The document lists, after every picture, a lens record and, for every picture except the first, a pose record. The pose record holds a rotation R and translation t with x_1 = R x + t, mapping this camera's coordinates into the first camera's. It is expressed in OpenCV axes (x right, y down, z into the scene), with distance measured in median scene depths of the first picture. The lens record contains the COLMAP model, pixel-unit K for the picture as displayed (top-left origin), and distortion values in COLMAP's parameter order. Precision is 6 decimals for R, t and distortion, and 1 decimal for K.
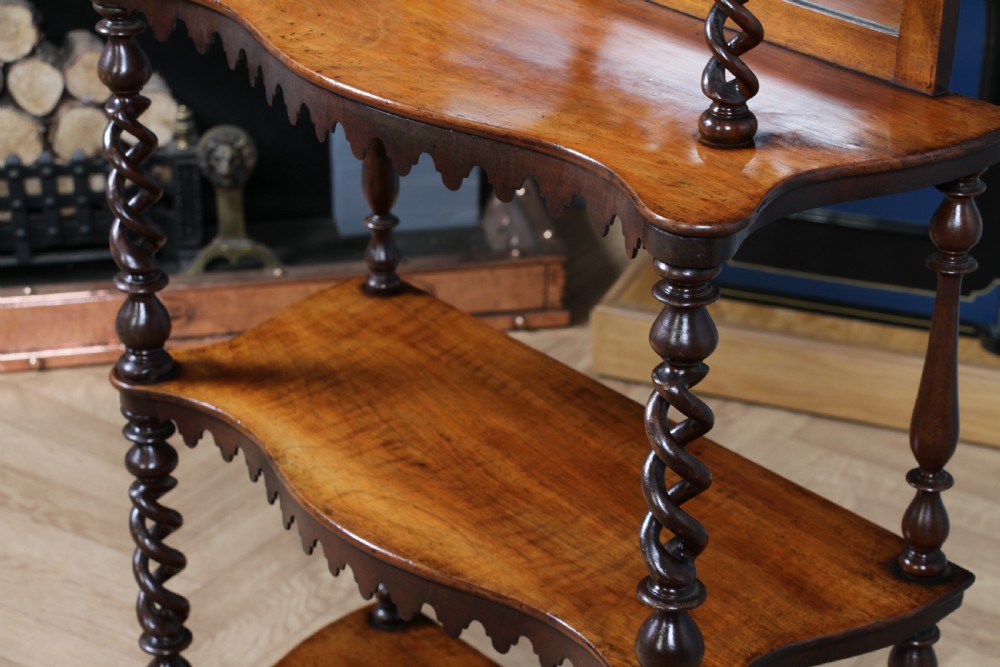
lens RADIAL K [[2432.6, 0, 509.5], [0, 2432.6, 352.3], [0, 0, 1]] dist [0.327954, 0.000000]
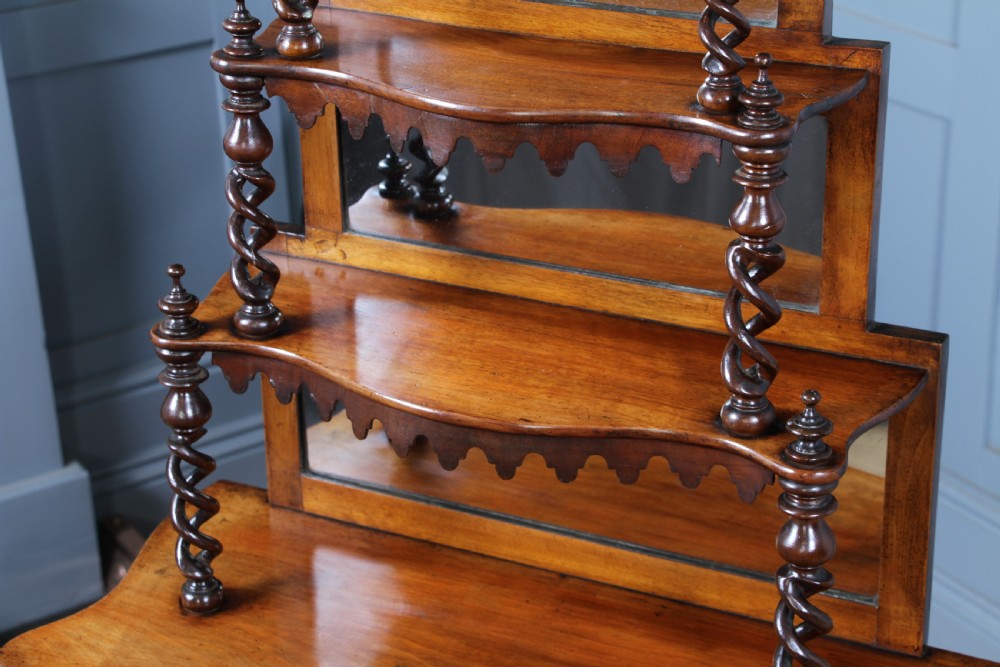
lens RADIAL K [[2025.3, 0, 508.8], [0, 2025.3, 340.5], [0, 0, 1]] dist [0.235935, 0.000000]
pose [[0.925487, -0.189513, 0.327961, -0.213463], [0.199728, 0.979848, 0.002586, -0.225903], [-0.321842, 0.063110, 0.944688, 0.165373]]
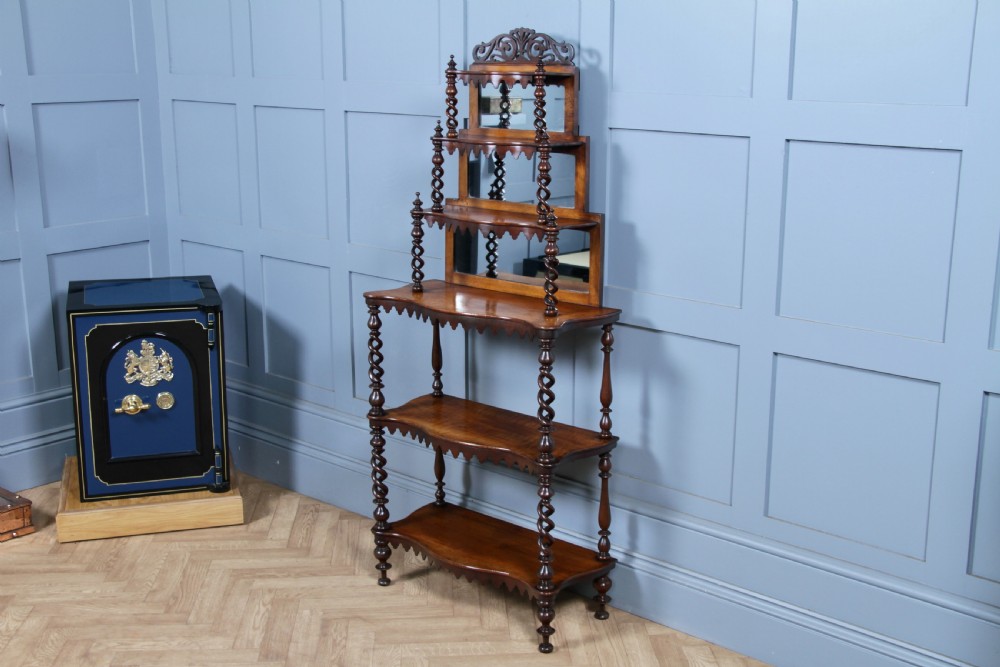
lens RADIAL K [[1215.0, 0, 501.8], [0, 1215.0, 349.5], [0, 0, 1]] dist [0.030767, 0.000000]
pose [[0.787823, -0.148166, 0.597814, -0.503338], [0.276490, 0.952411, -0.128319, 0.163799], [-0.550352, 0.266382, 0.791298, -0.422063]]
